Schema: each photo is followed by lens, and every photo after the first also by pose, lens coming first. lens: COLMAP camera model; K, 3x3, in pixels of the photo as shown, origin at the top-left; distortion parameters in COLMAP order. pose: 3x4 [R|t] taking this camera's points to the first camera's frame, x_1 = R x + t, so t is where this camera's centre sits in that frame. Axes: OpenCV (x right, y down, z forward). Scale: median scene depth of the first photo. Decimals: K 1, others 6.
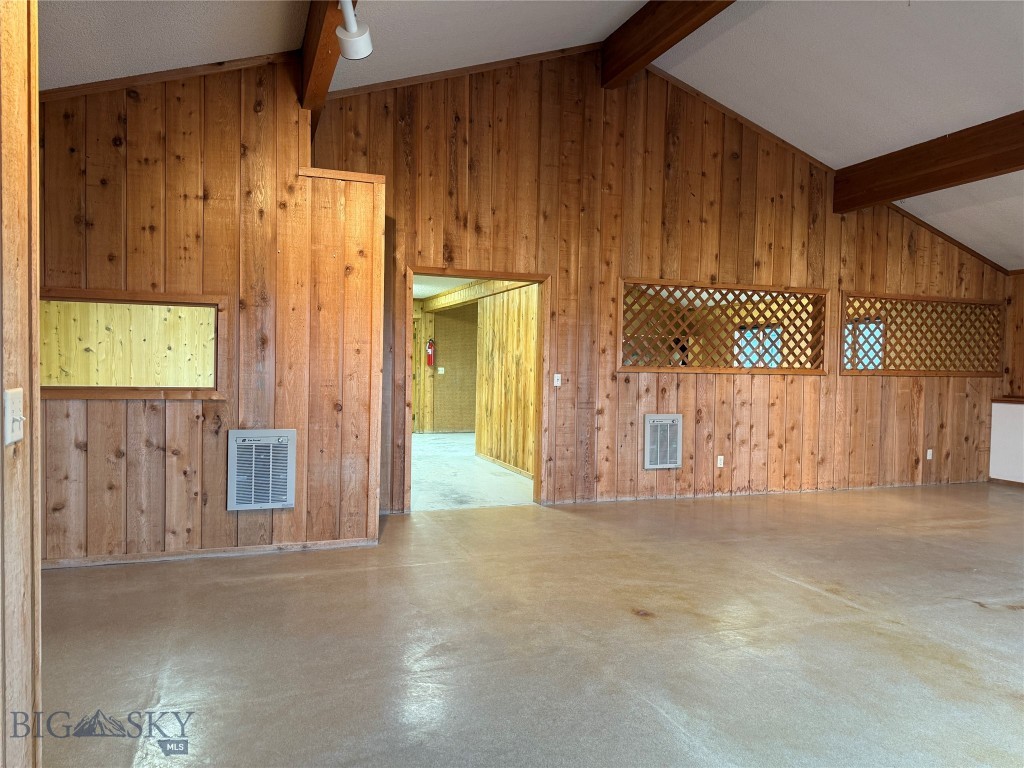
lens RADIAL K [[706.0, 0, 512.9], [0, 706.0, 387.4], [0, 0, 1]] dist [0.010344, -0.028560]
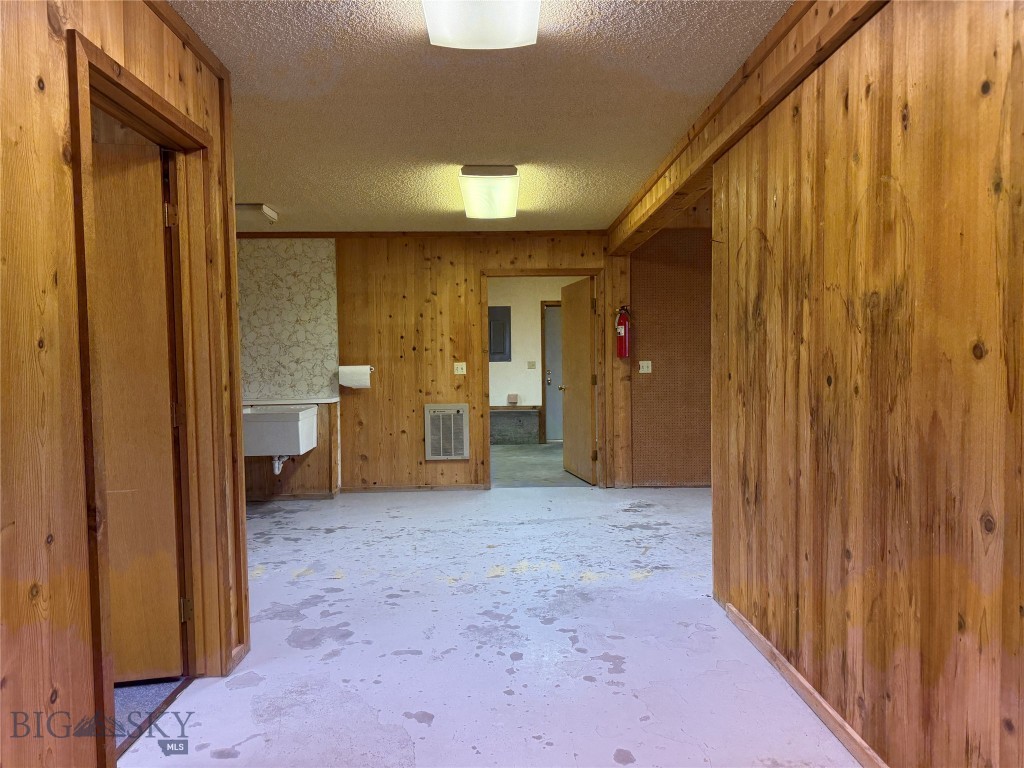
lens RADIAL K [[706.0, 0, 509.5], [0, 706.0, 384.4], [0, 0, 1]] dist [0.010344, -0.028560]
pose [[0.940637, -0.018738, -0.338898, -0.027918], [0.018236, 0.999823, -0.004667, -0.014442], [0.338925, -0.001790, 0.940812, 0.667930]]
